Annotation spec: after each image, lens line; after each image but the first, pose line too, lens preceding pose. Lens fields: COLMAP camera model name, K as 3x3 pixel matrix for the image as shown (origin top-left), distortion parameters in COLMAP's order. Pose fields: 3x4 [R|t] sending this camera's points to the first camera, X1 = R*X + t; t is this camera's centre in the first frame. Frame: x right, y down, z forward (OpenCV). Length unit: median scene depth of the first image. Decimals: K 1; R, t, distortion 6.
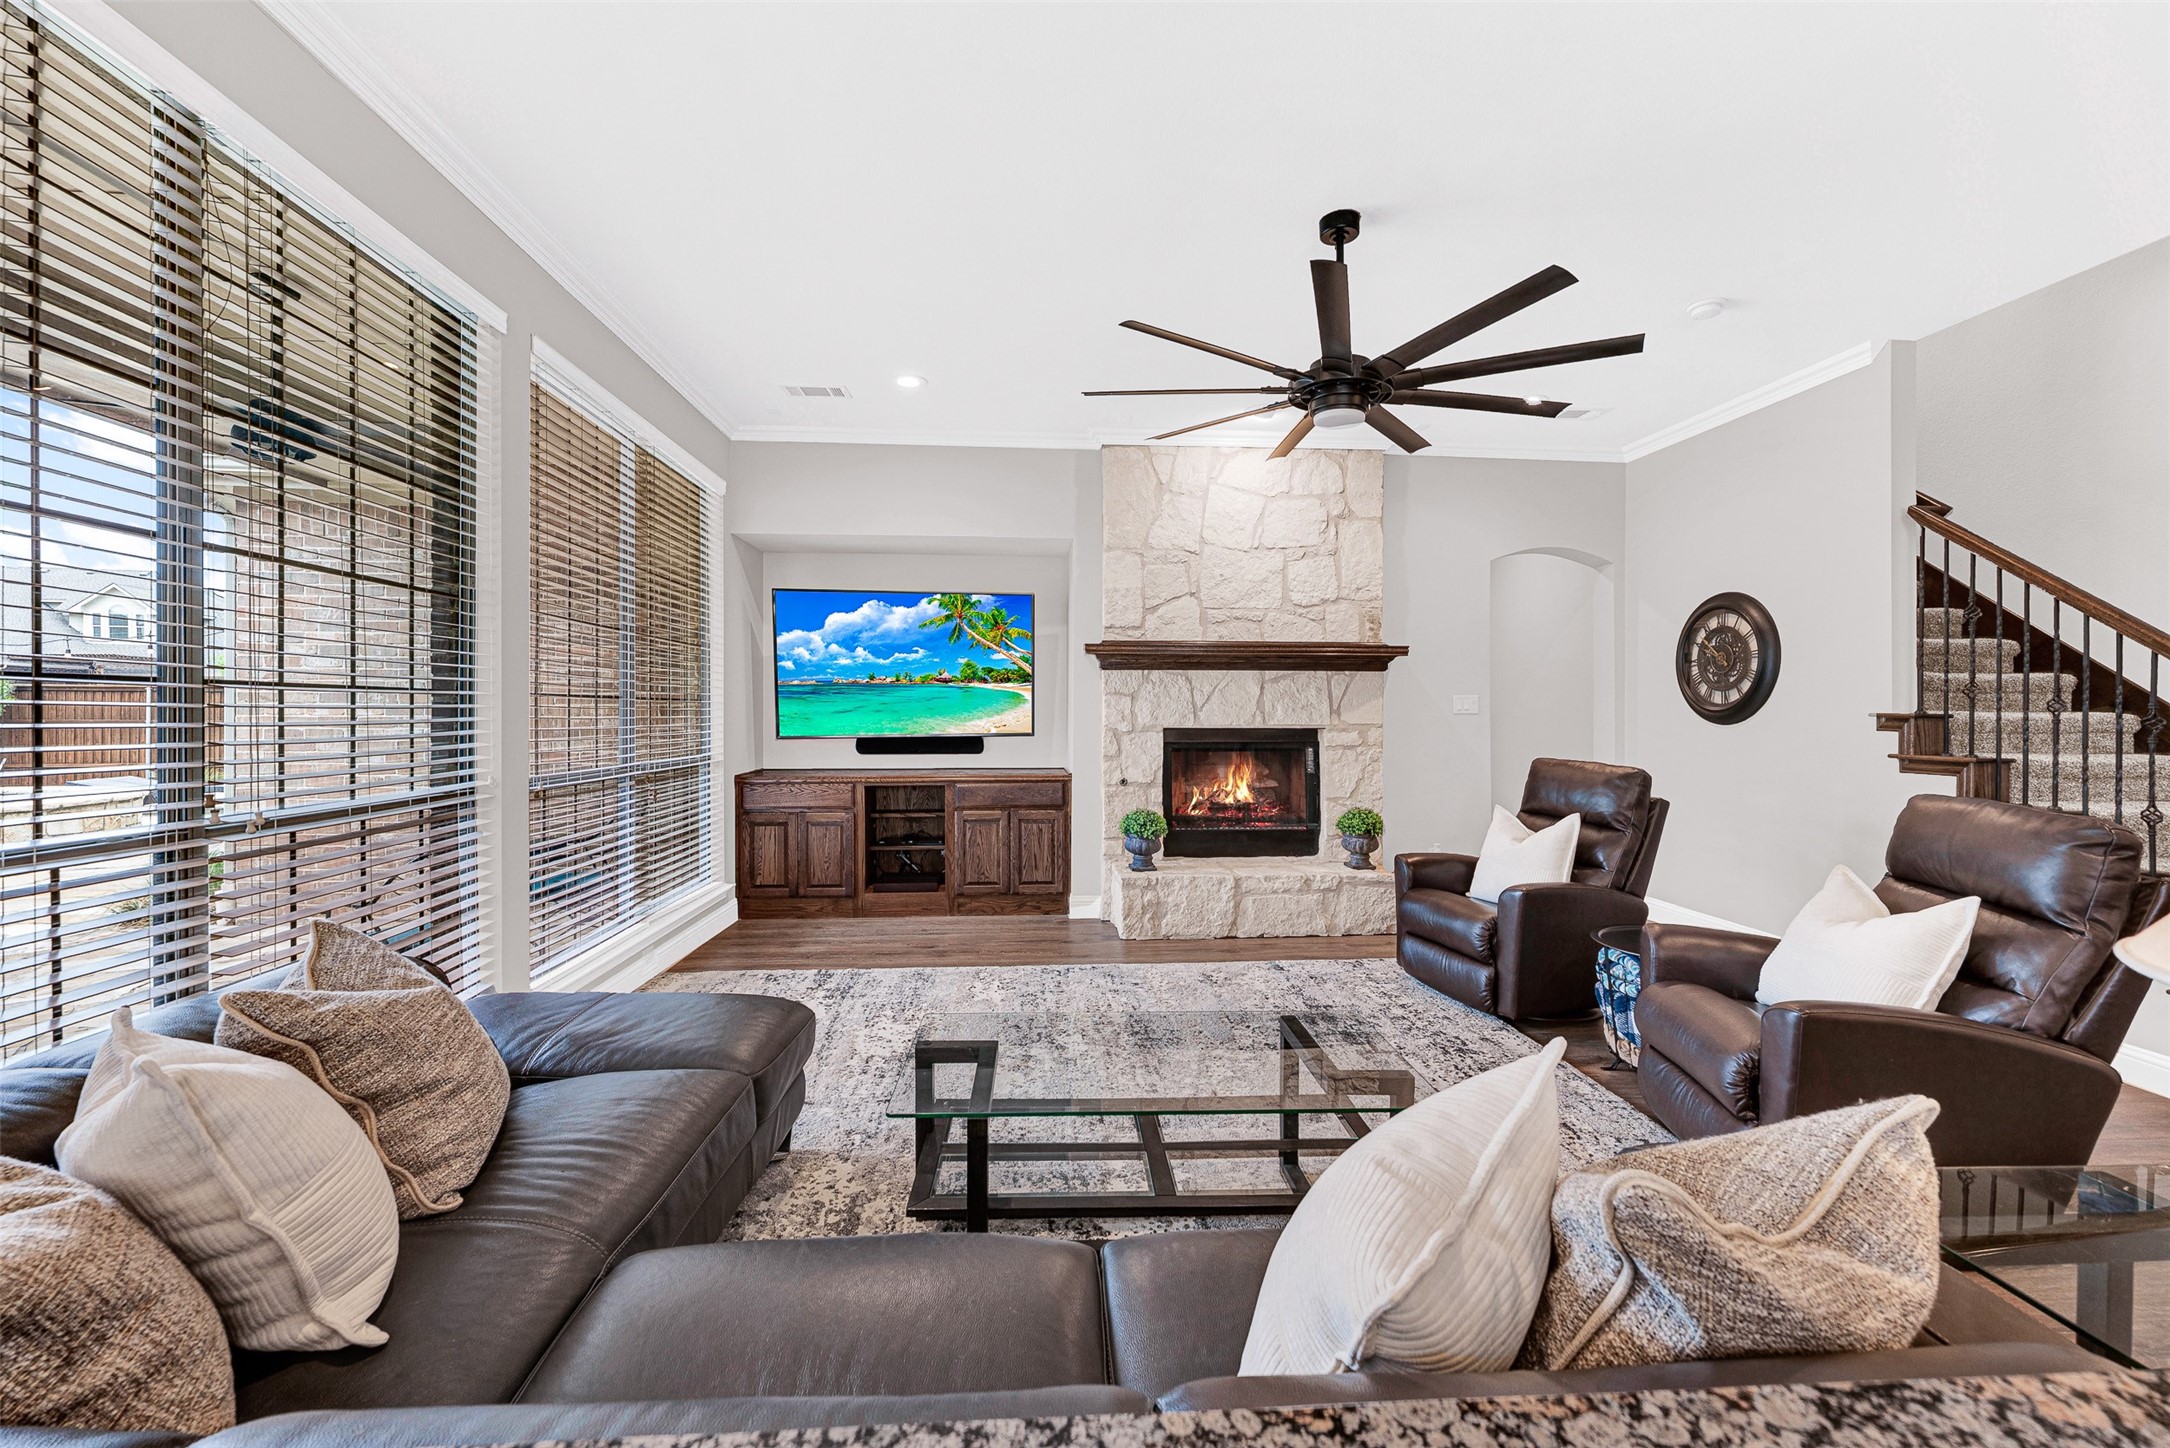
lens RADIAL K [[882.7, 0, 1073.5], [0, 882.7, 715.2], [0, 0, 1]] dist [-0.002507, -0.000187]
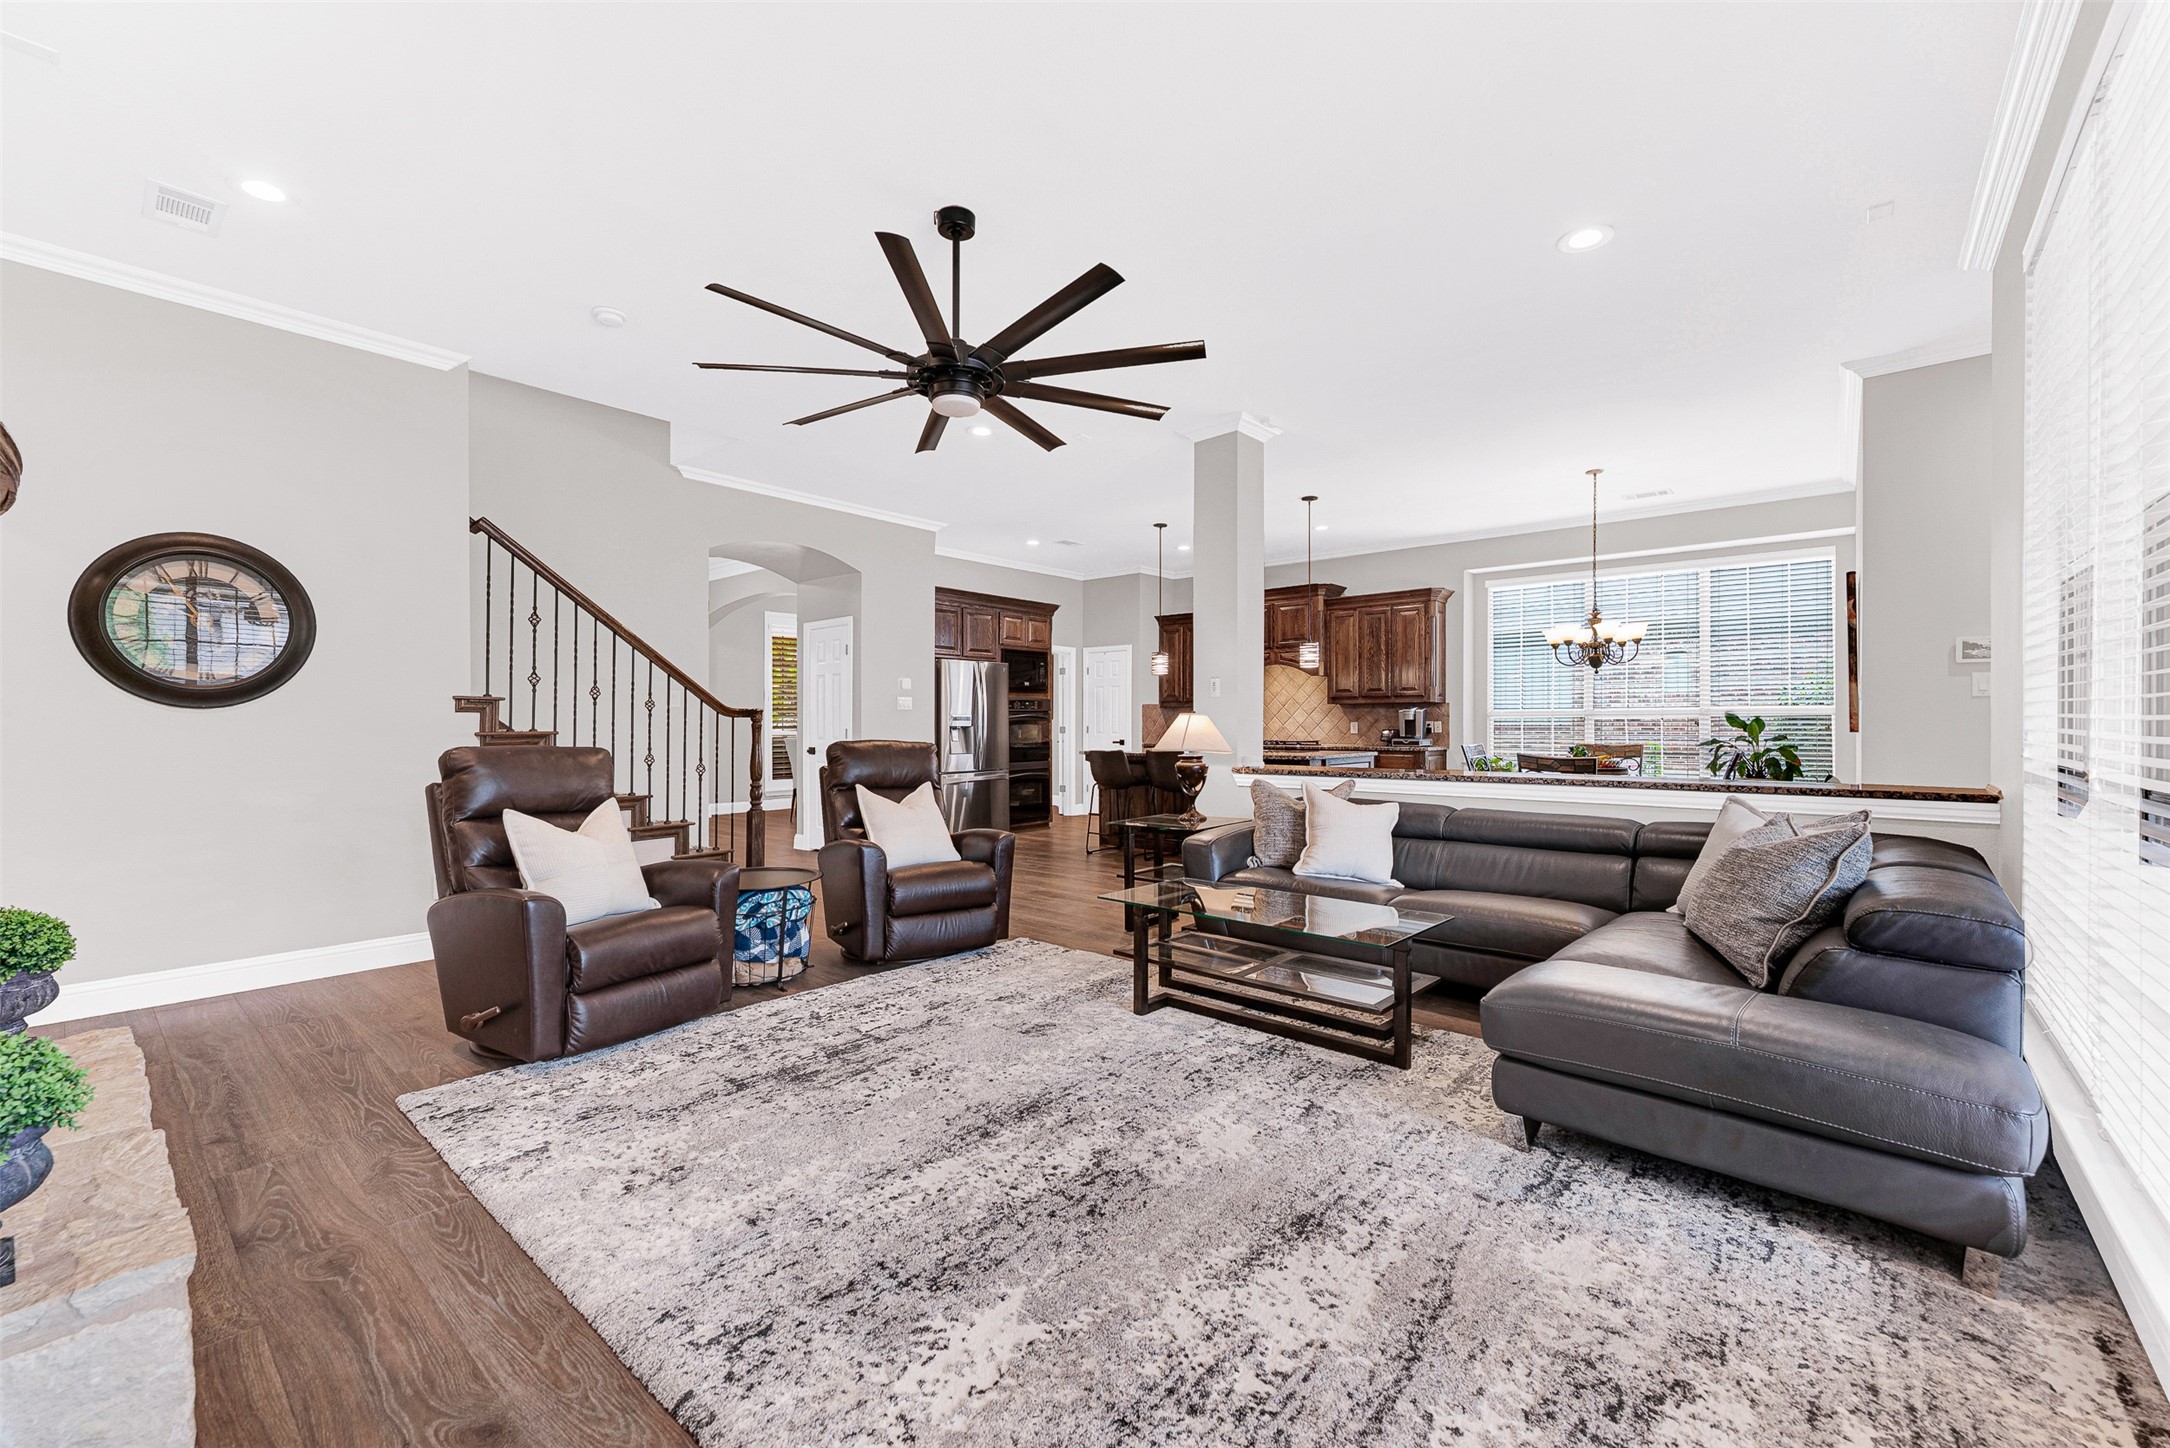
lens RADIAL K [[882.7, 0, 1072.1], [0, 882.7, 719.1], [0, 0, 1]] dist [-0.002507, -0.000187]
pose [[-0.707227, -0.001307, 0.706985, -0.292405], [0.000587, 0.999997, 0.002436, 0.017751], [-0.706986, 0.002138, -0.707224, 0.893572]]
